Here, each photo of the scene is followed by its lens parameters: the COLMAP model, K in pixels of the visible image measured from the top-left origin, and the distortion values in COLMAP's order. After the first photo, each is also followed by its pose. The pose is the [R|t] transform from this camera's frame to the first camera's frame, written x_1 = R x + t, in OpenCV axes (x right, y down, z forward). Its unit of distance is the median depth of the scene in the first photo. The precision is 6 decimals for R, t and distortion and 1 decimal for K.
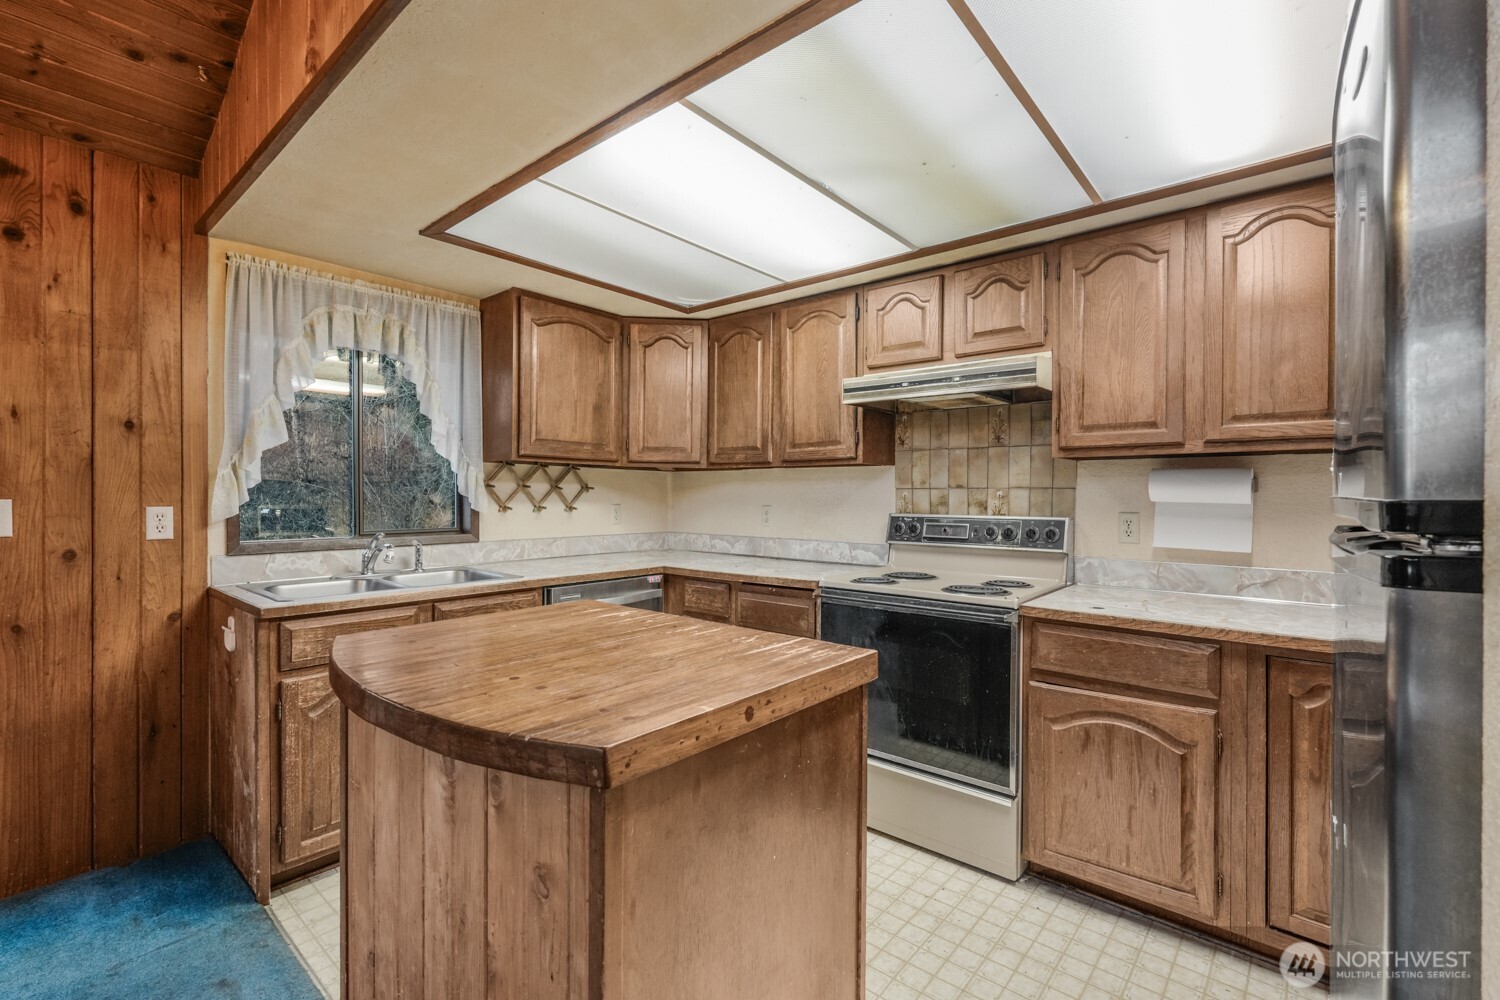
lens RADIAL K [[657.9, 0, 748.2], [0, 657.9, 497.8], [0, 0, 1]] dist [0.000244, -0.000047]
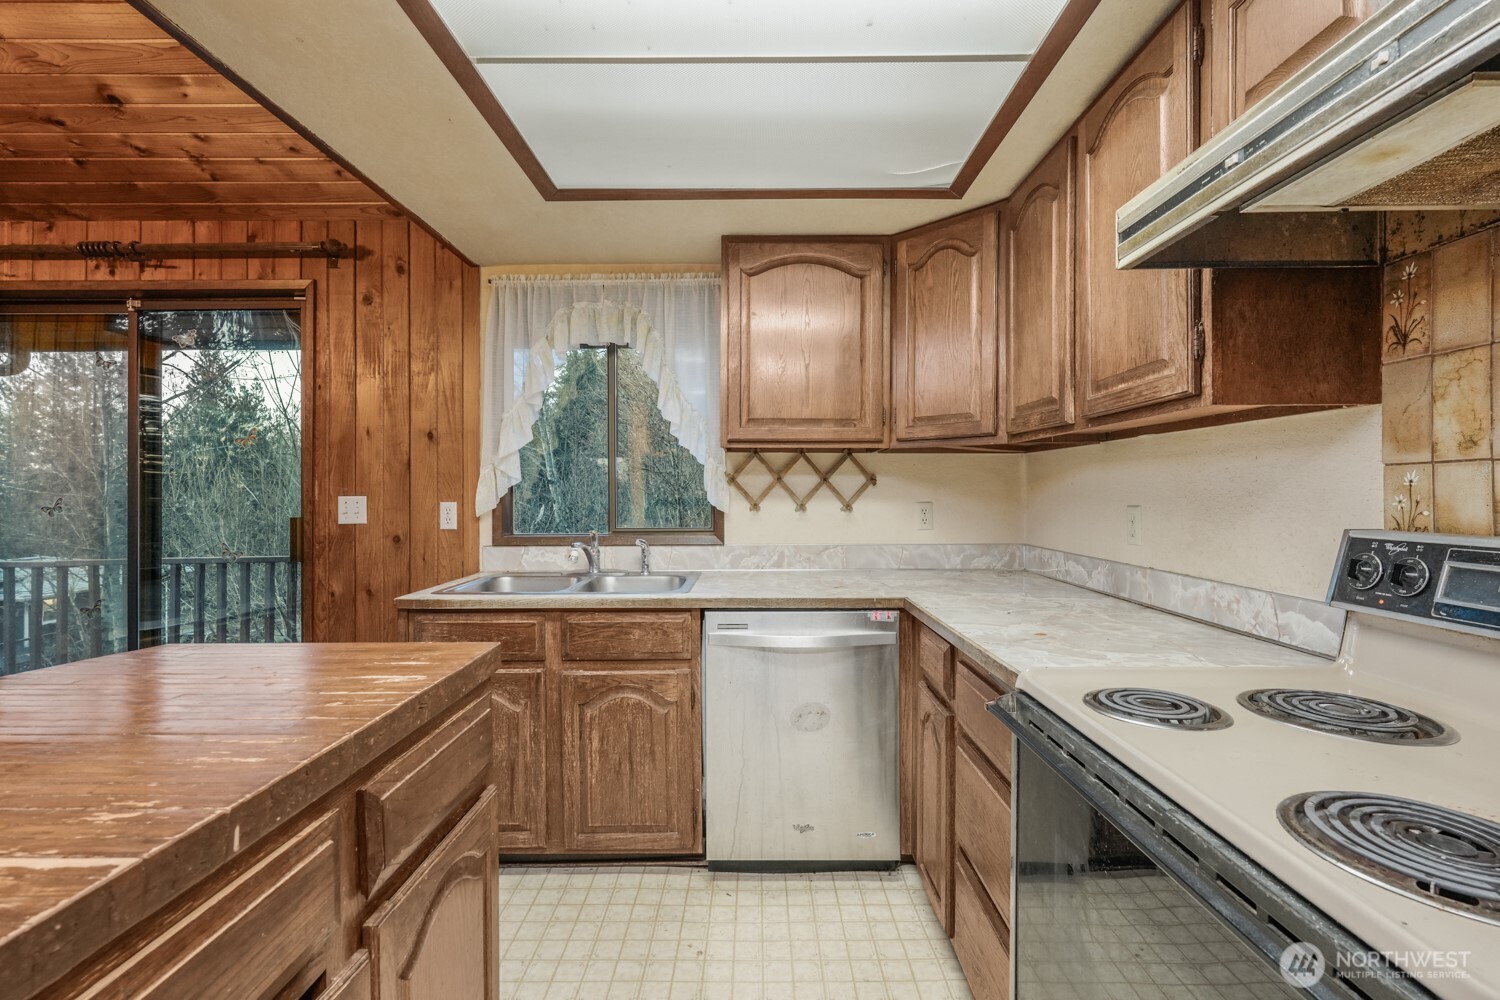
lens RADIAL K [[657.9, 0, 764.5], [0, 657.9, 498.2], [0, 0, 1]] dist [0.000244, -0.000047]
pose [[0.643160, -0.000134, -0.765732, 0.325197], [0.002526, 0.999995, 0.001947, 0.004459], [0.765728, -0.003186, 0.643157, 0.551421]]
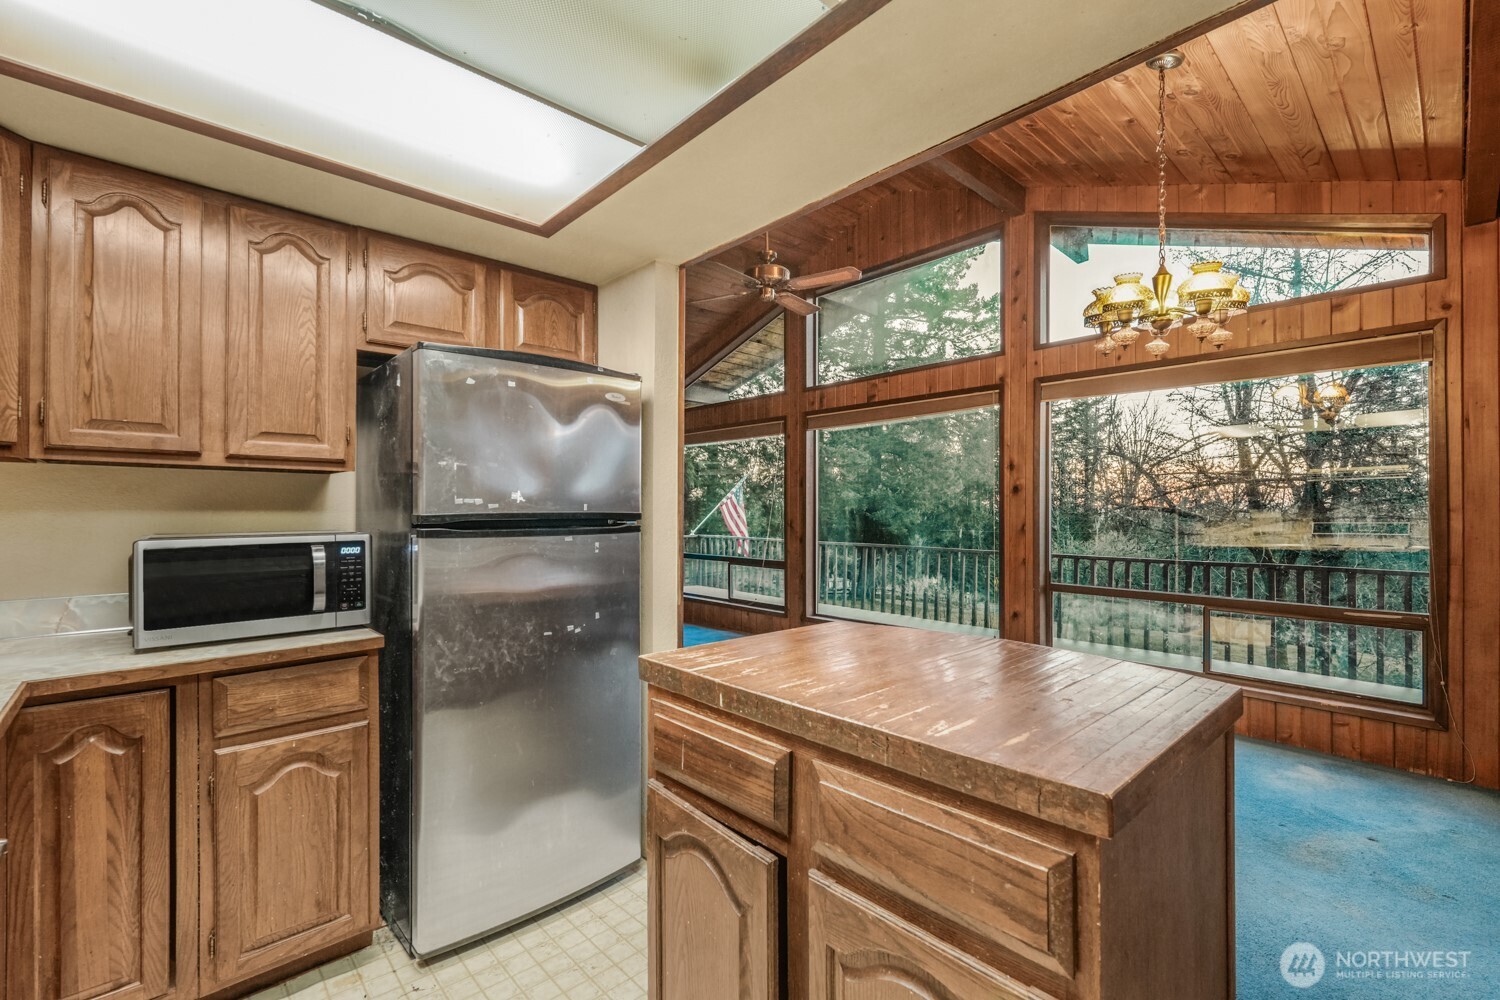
lens RADIAL K [[657.9, 0, 756.7], [0, 657.9, 502.3], [0, 0, 1]] dist [0.000244, -0.000047]
pose [[-0.991962, -0.004966, 0.126441, -0.058912], [-0.005917, 0.999957, -0.007145, -0.007447], [-0.126400, -0.007836, -0.991948, 1.007738]]
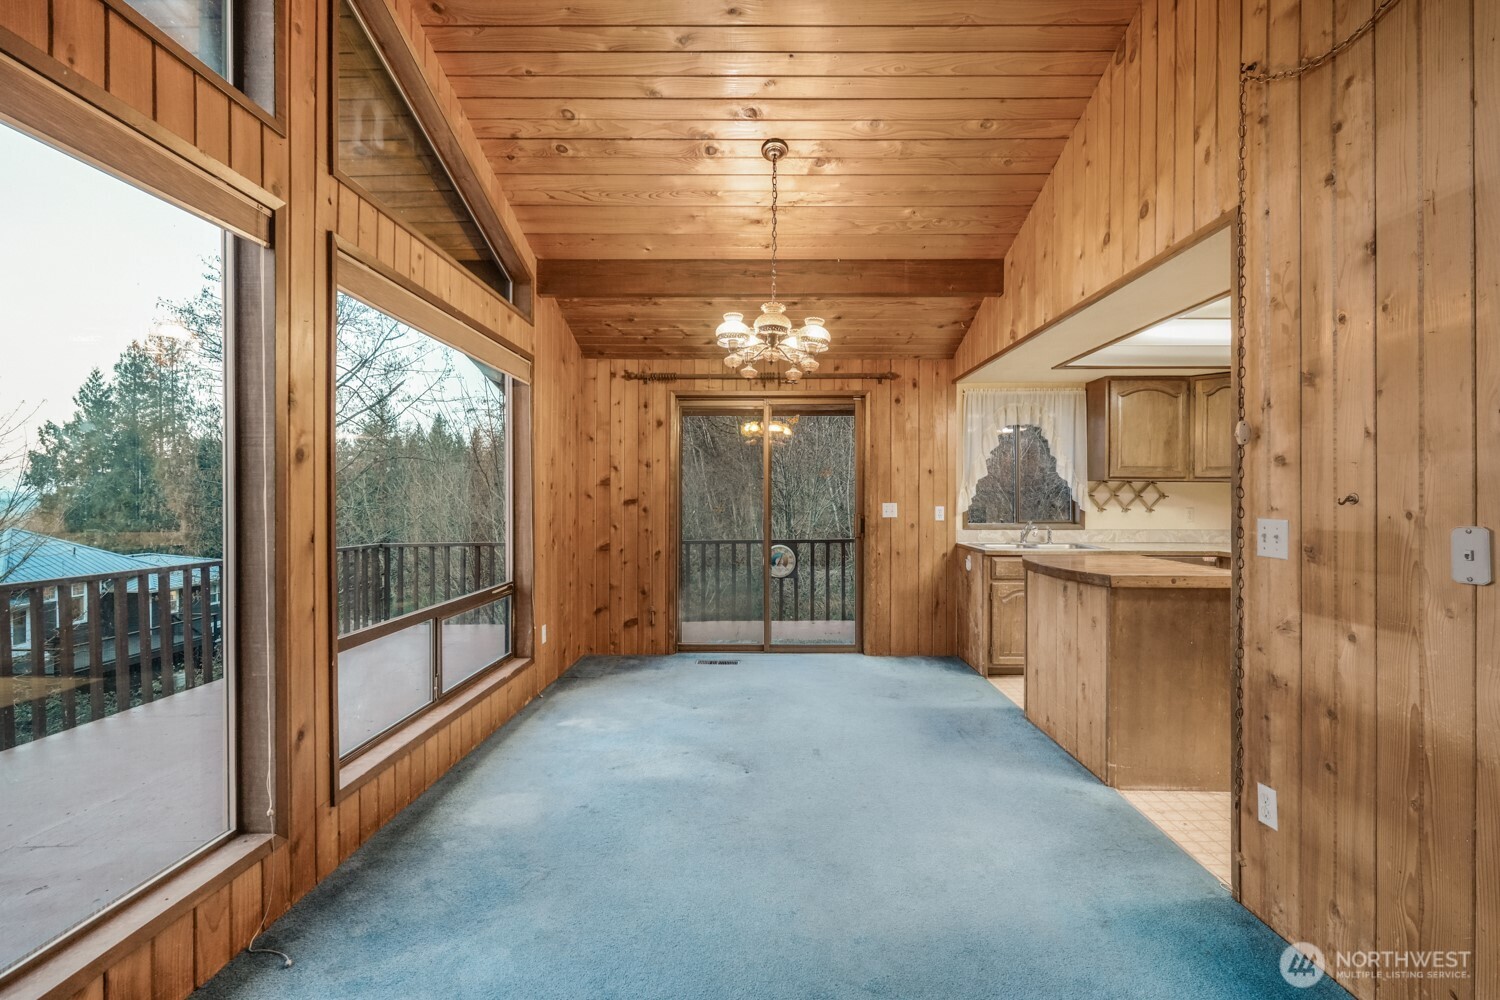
lens RADIAL K [[657.9, 0, 751.4], [0, 657.9, 499.4], [0, 0, 1]] dist [0.000244, -0.000047]
pose [[0.639882, -0.000196, -0.768474, 0.371855], [-0.002459, 0.999994, -0.002303, -0.003066], [0.768470, 0.003364, 0.639877, -0.804252]]
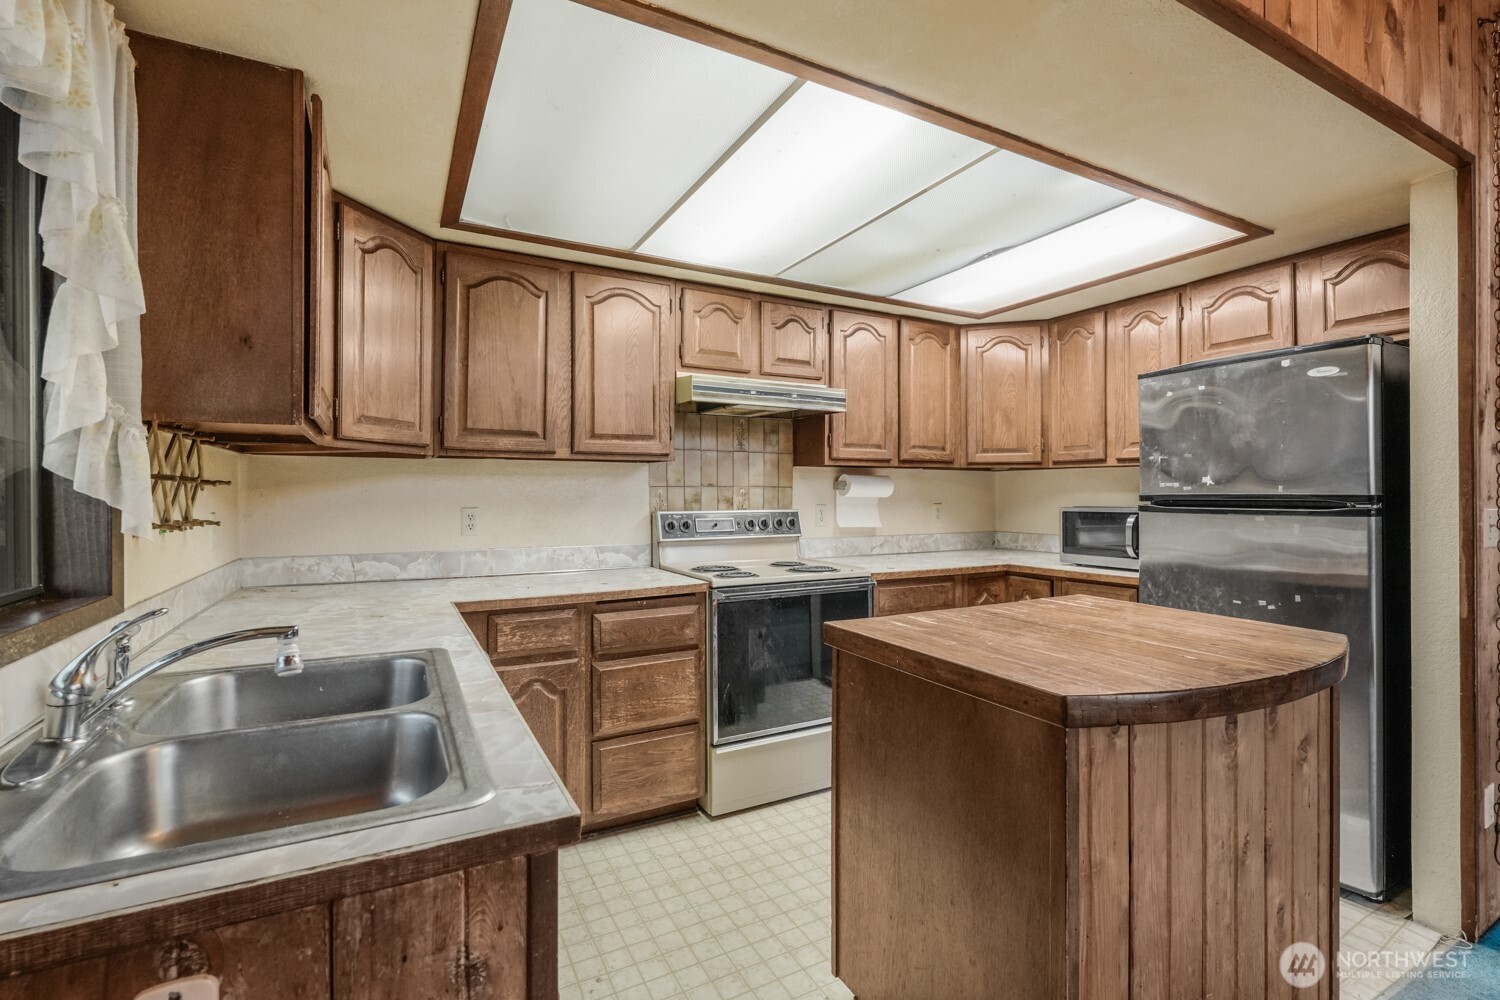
lens RADIAL K [[657.9, 0, 738.7], [0, 657.9, 491.4], [0, 0, 1]] dist [0.000244, -0.000047]
pose [[0.368409, -0.002922, 0.929659, -0.741353], [0.006421, 0.999979, 0.000599, -0.007371], [-0.929642, 0.005748, 0.368420, 0.575904]]
